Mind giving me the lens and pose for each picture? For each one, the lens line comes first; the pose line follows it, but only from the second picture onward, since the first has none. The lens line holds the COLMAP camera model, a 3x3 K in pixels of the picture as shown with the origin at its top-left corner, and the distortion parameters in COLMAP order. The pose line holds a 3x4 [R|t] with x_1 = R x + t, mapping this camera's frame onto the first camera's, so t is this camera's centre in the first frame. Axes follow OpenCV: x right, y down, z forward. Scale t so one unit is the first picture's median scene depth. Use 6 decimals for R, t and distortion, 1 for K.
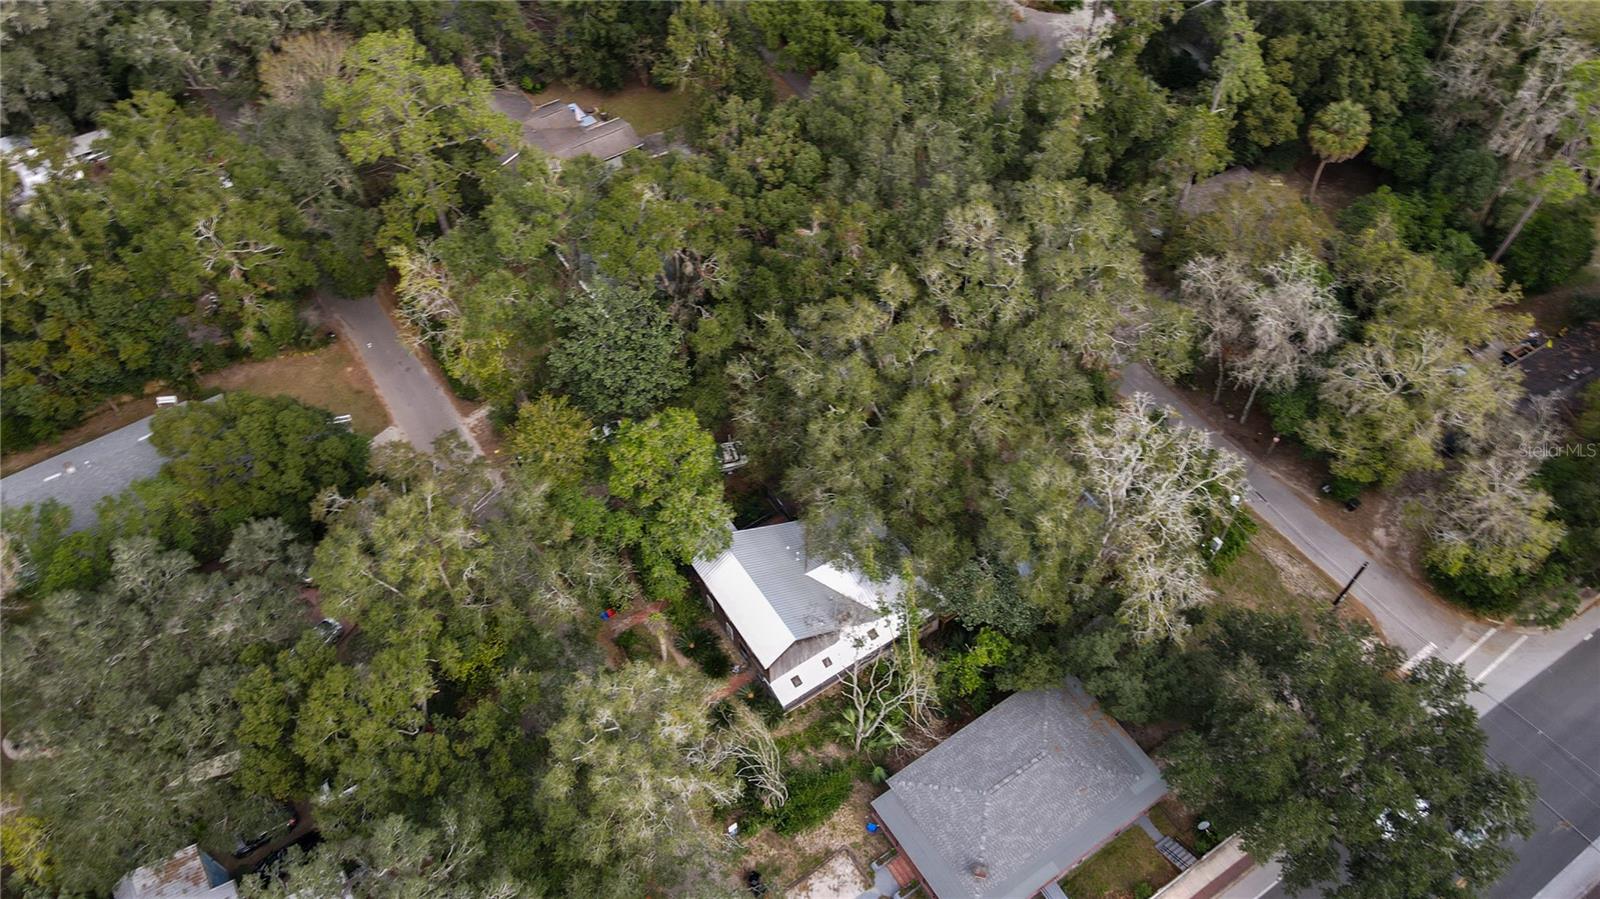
lens RADIAL K [[1170.4, 0, 806.9], [0, 1170.4, 434.2], [0, 0, 1]] dist [0.026820, 0.006571]
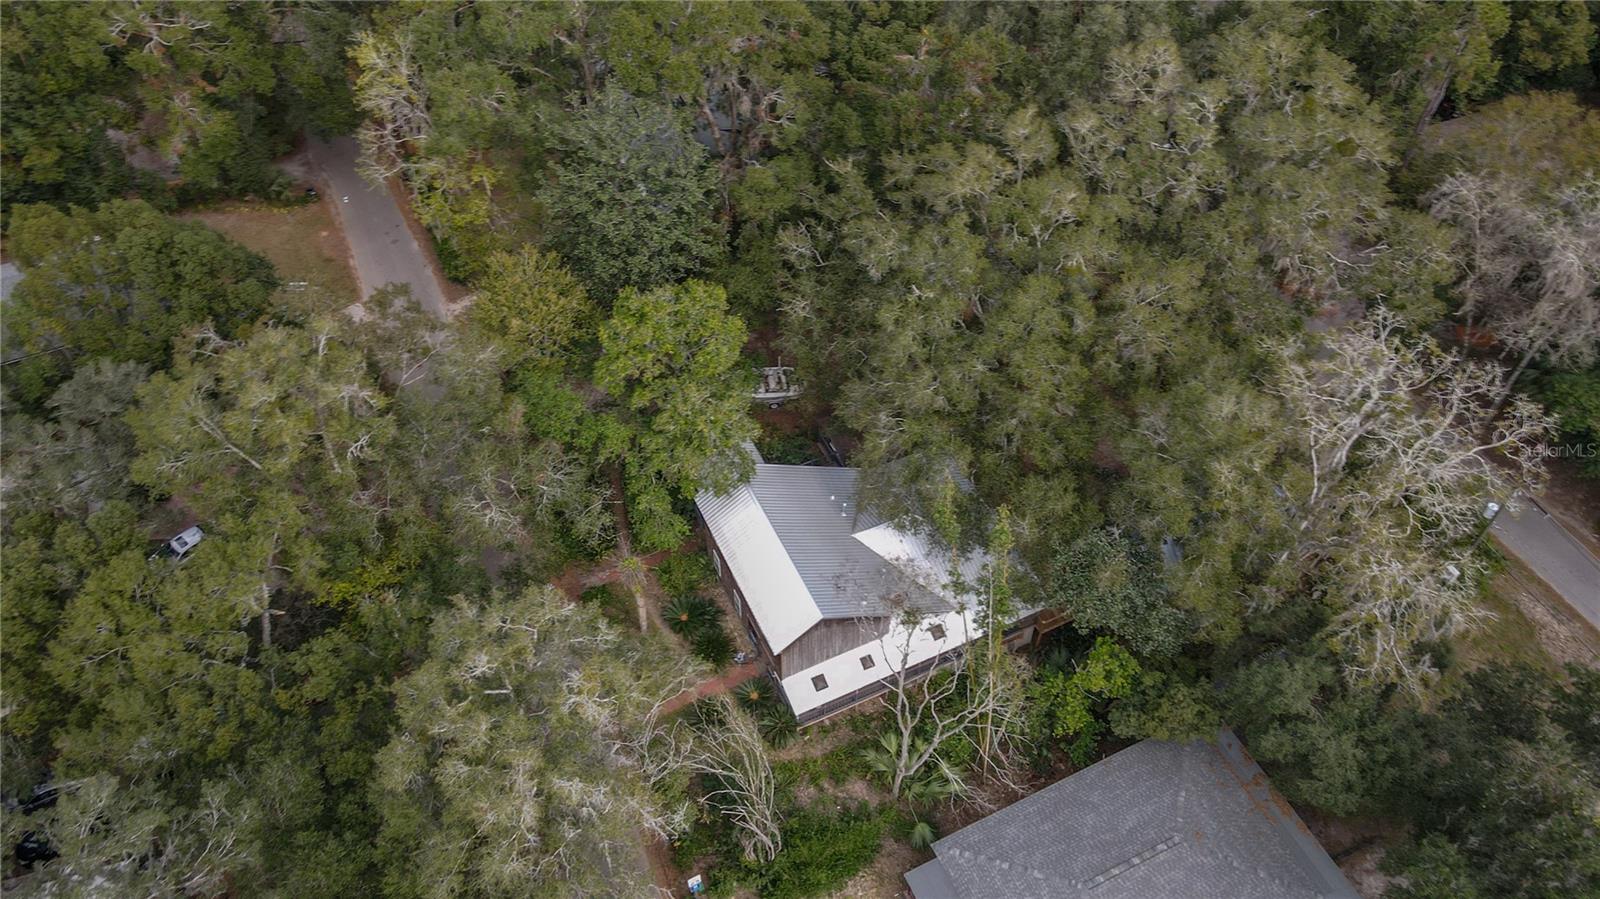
lens RADIAL K [[1170.4, 0, 806.9], [0, 1170.4, 434.2], [0, 0, 1]] dist [0.026820, 0.006571]
pose [[0.989490, 0.115995, -0.086339, 0.026941], [-0.120019, 0.991842, -0.042958, 0.096694], [0.080652, 0.052869, 0.995339, 0.303406]]
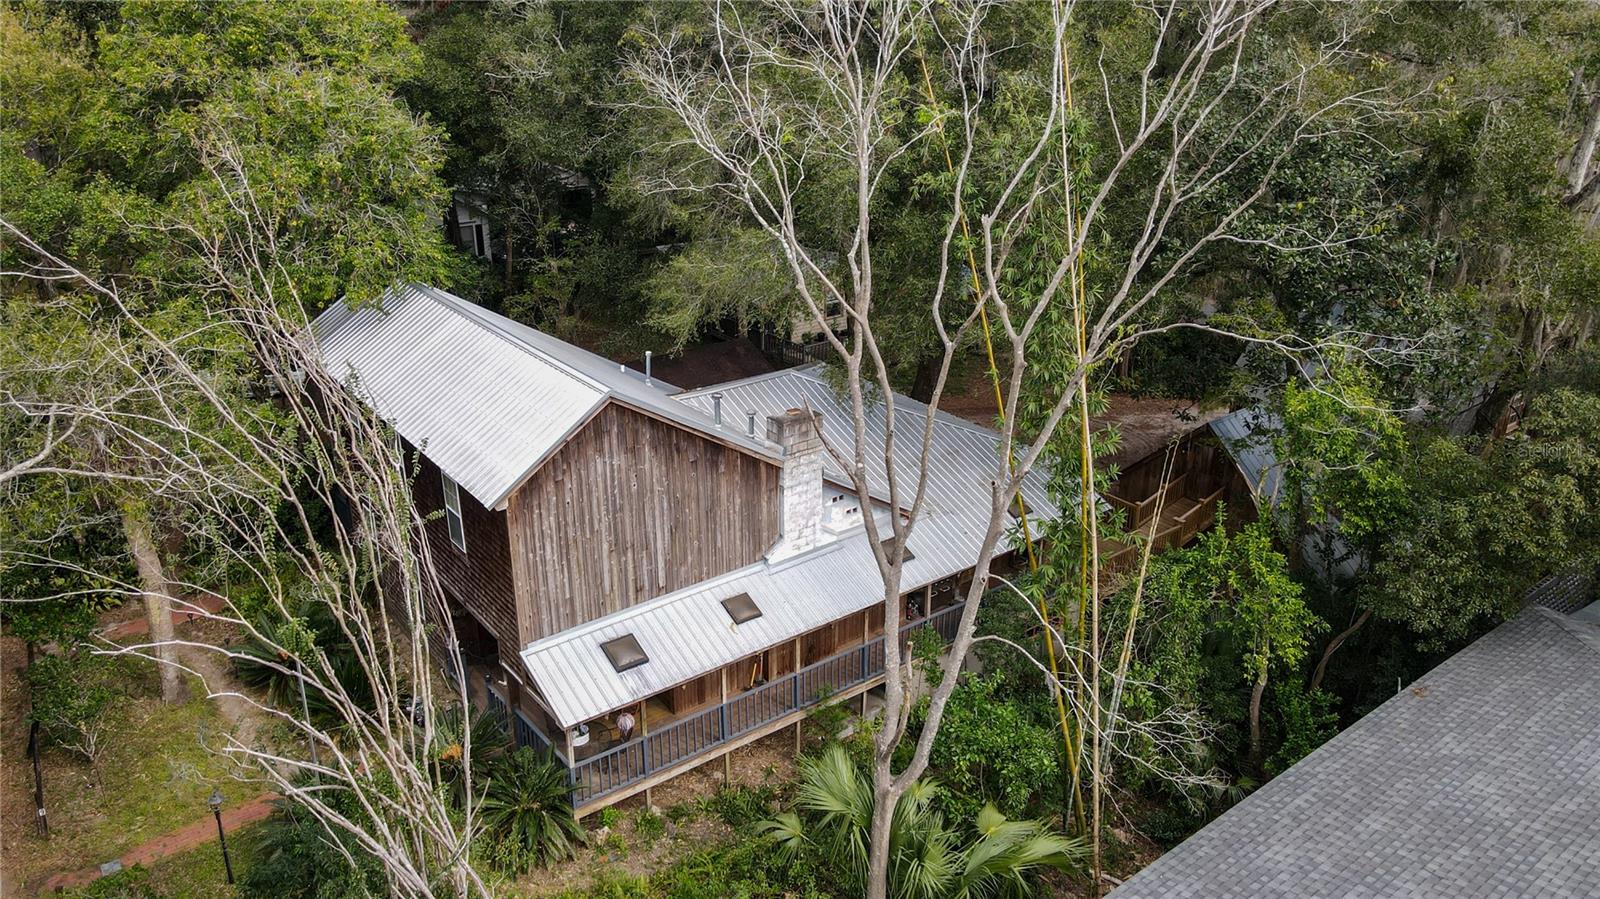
lens RADIAL K [[1170.4, 0, 806.9], [0, 1170.4, 434.2], [0, 0, 1]] dist [0.026820, 0.006571]
pose [[0.997297, -0.019914, 0.070722, 0.014297], [0.053956, 0.851850, -0.521000, 0.311923], [-0.049869, 0.523408, 0.850622, 0.763124]]
